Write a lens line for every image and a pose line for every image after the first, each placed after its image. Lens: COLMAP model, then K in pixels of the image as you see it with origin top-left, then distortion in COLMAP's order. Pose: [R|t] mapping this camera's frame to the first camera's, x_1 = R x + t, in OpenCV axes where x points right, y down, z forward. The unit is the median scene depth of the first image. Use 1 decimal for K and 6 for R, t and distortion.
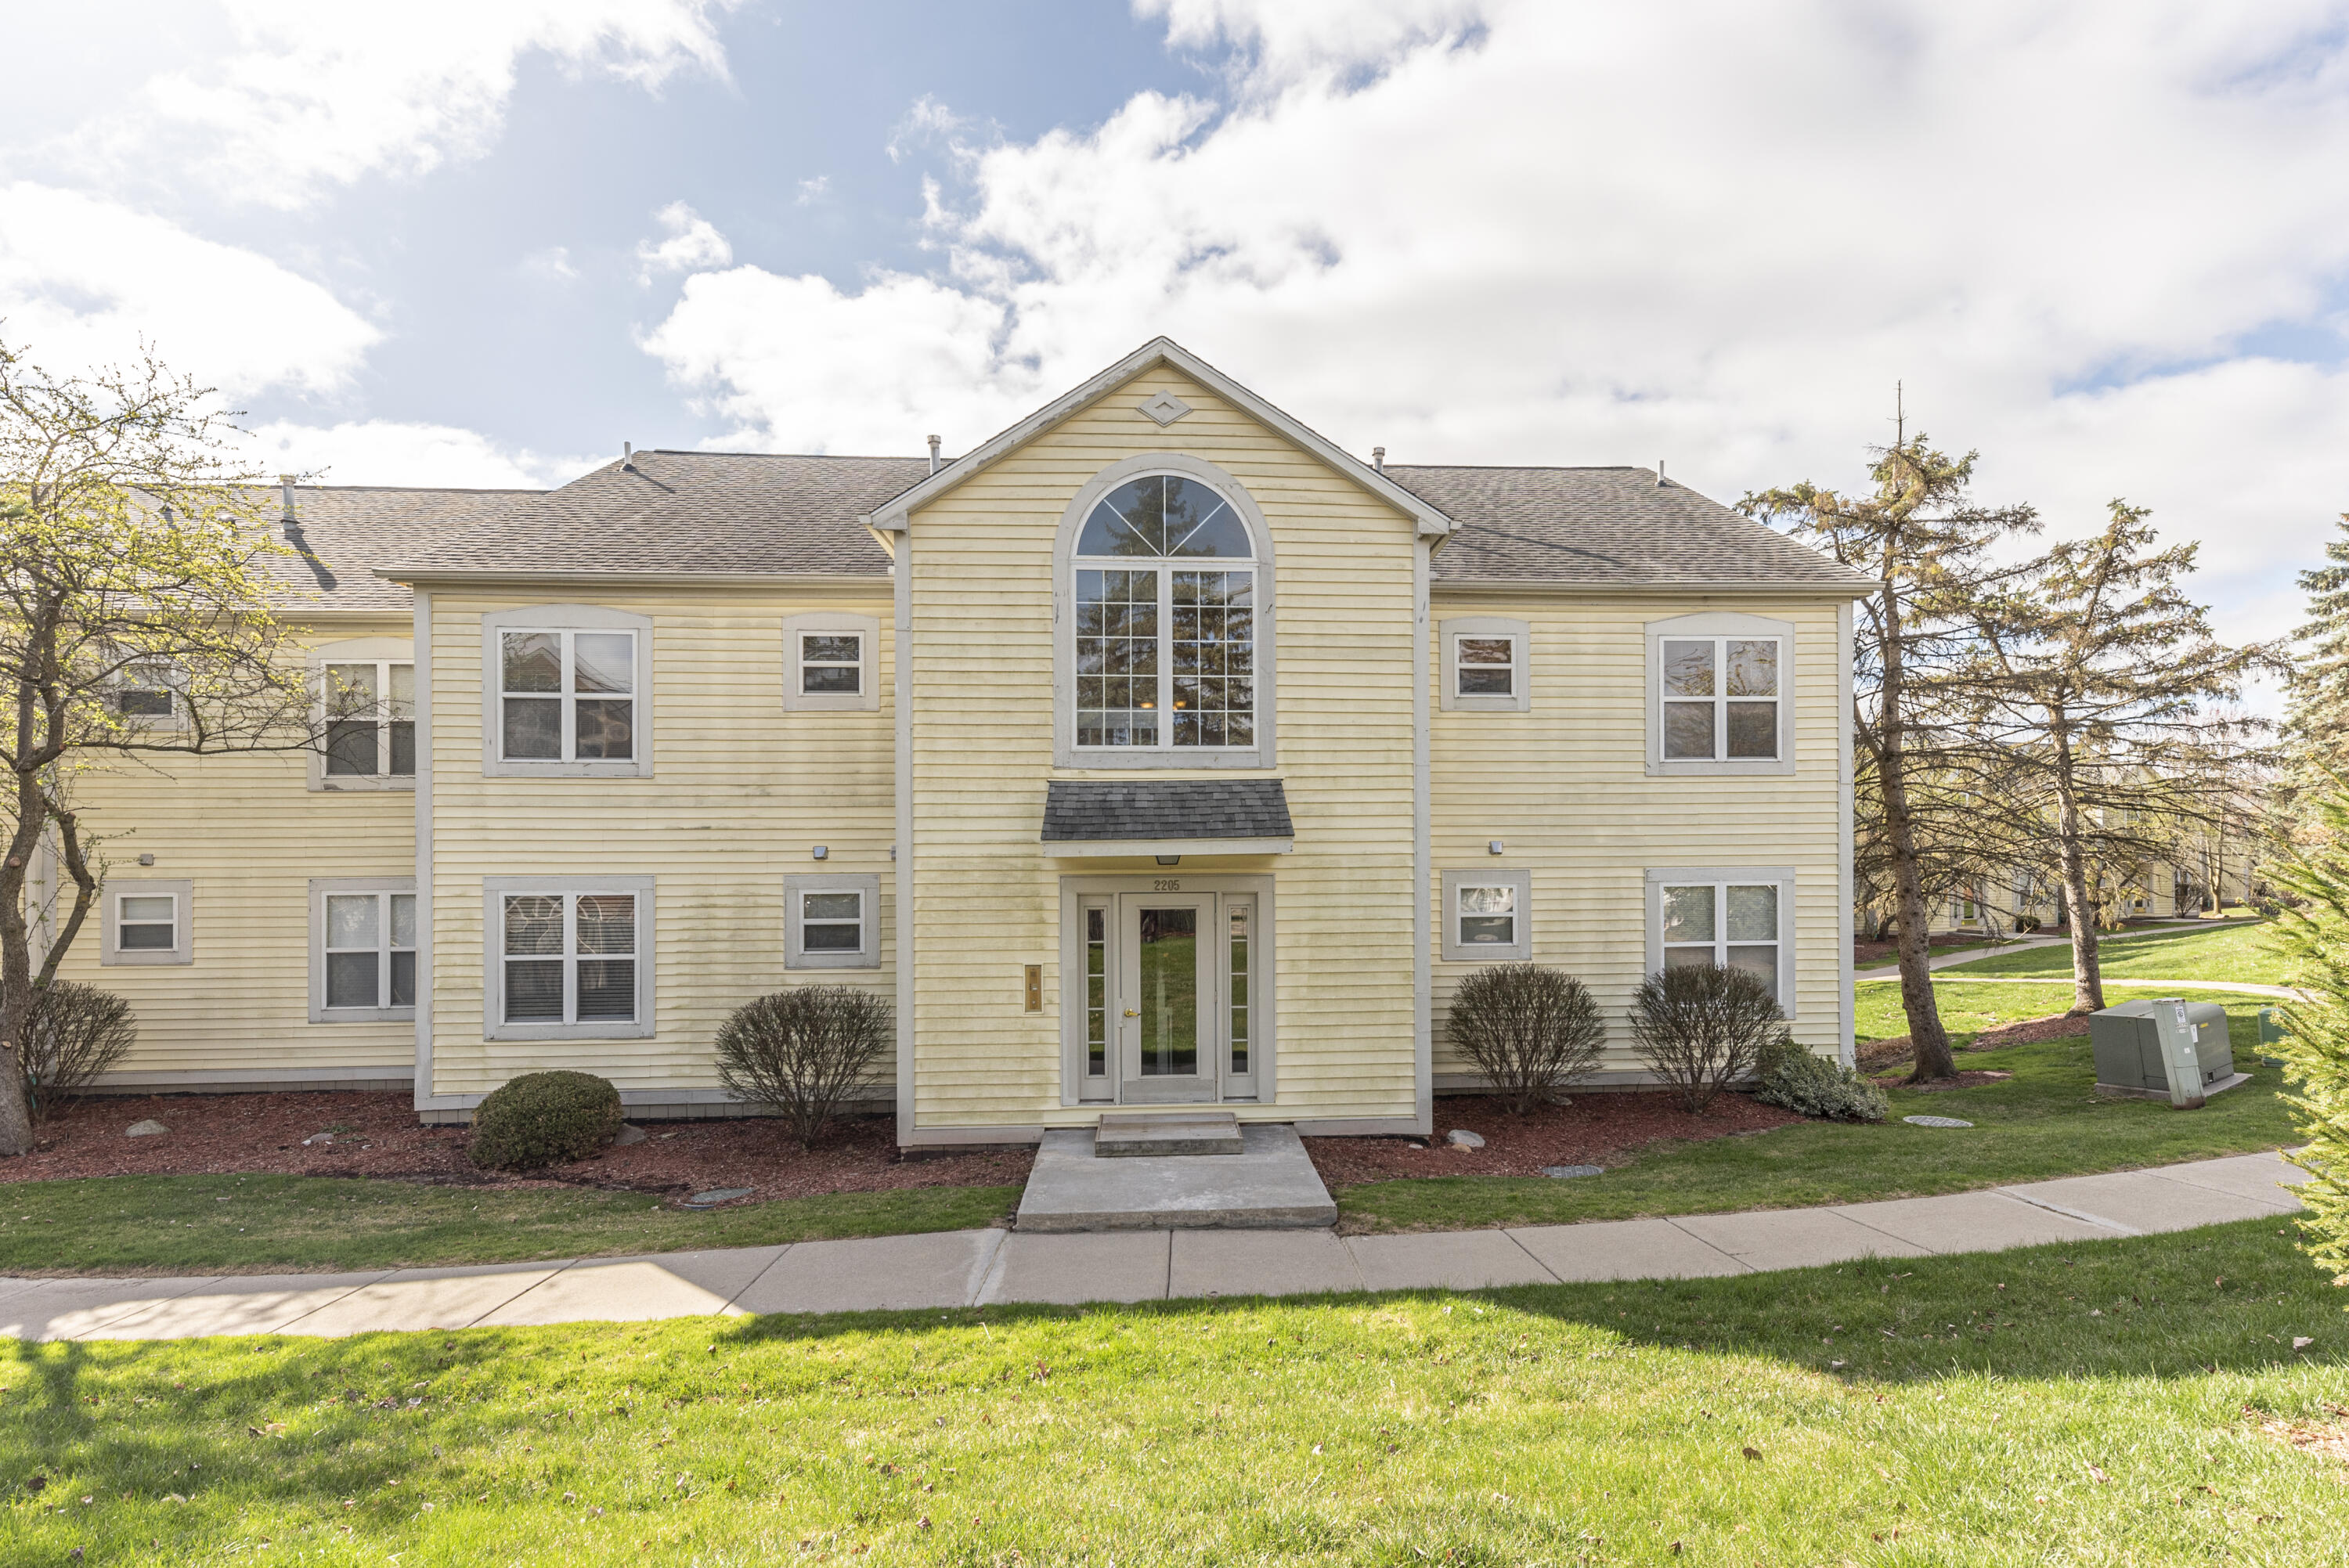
lens RADIAL K [[865.5, 0, 1156.4], [0, 865.5, 879.4], [0, 0, 1]] dist [0.008482, 0.000027]
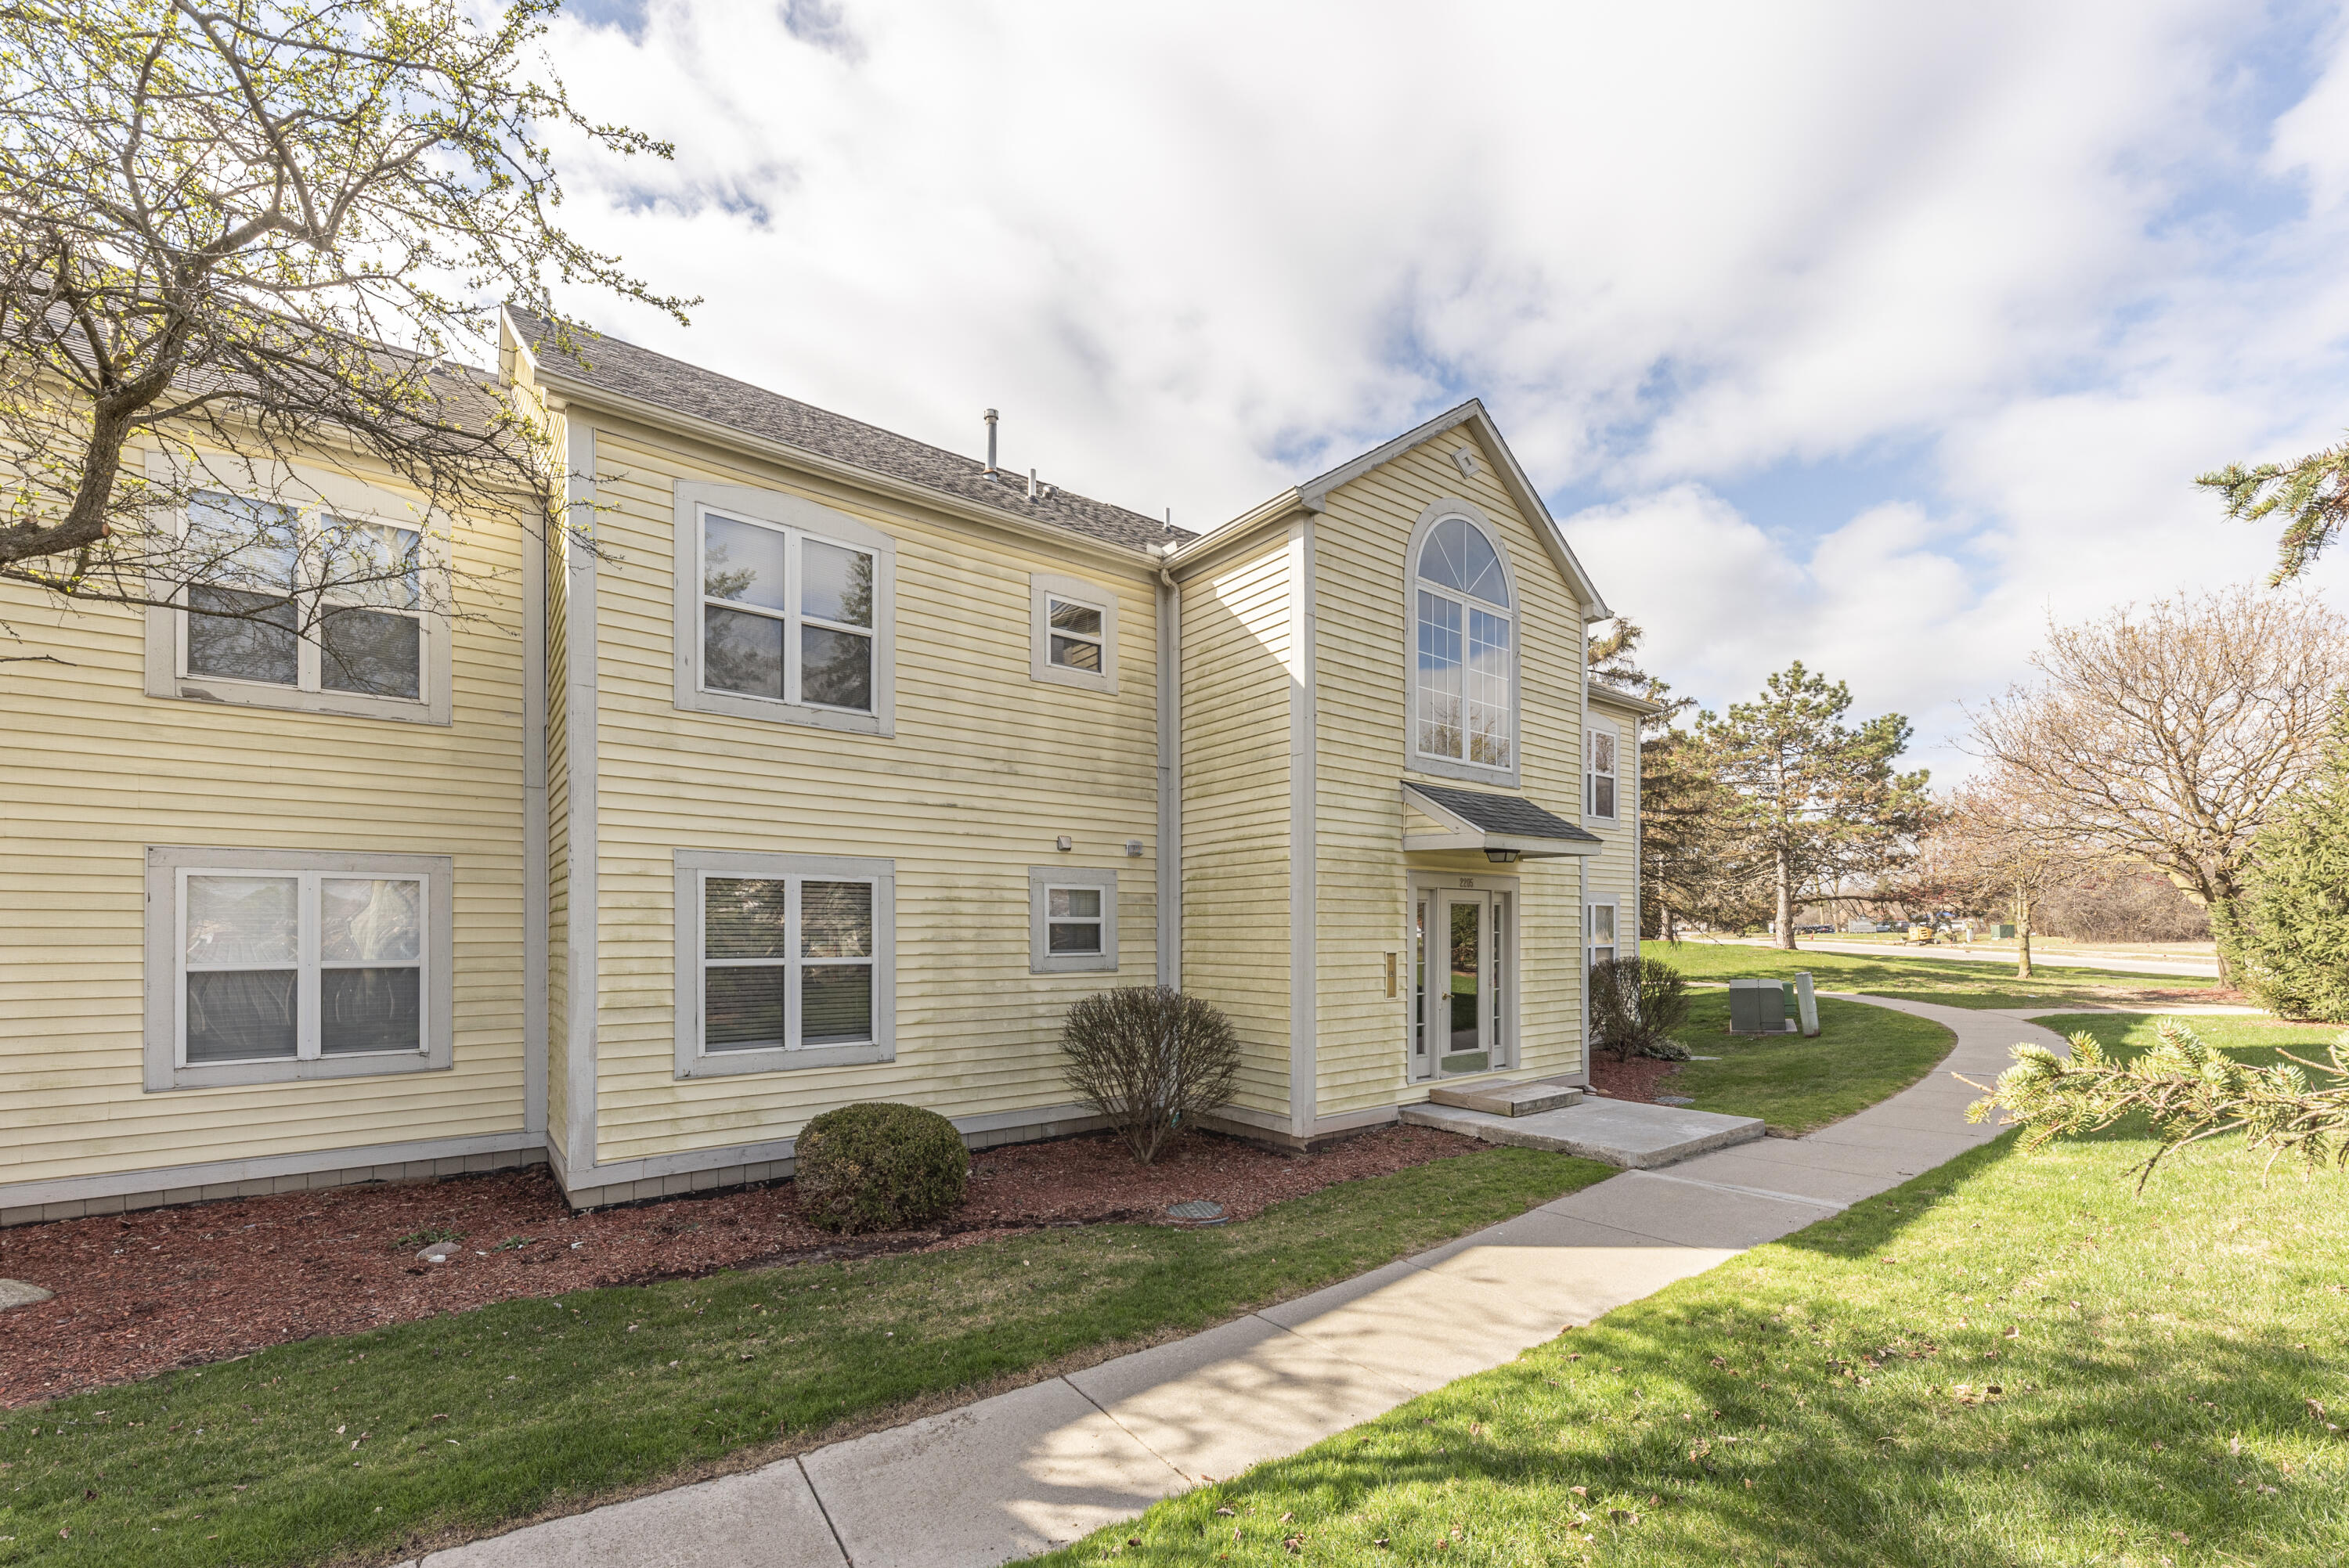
lens RADIAL K [[804.3, 0, 1137.6], [0, 804.3, 925.1], [0, 0, 1]] dist [0.003035, 0.000300]
pose [[0.879530, 0.006812, 0.475794, -0.737831], [-0.004838, 0.999974, -0.005373, 0.059761], [-0.475819, 0.002424, 0.879540, 0.237104]]
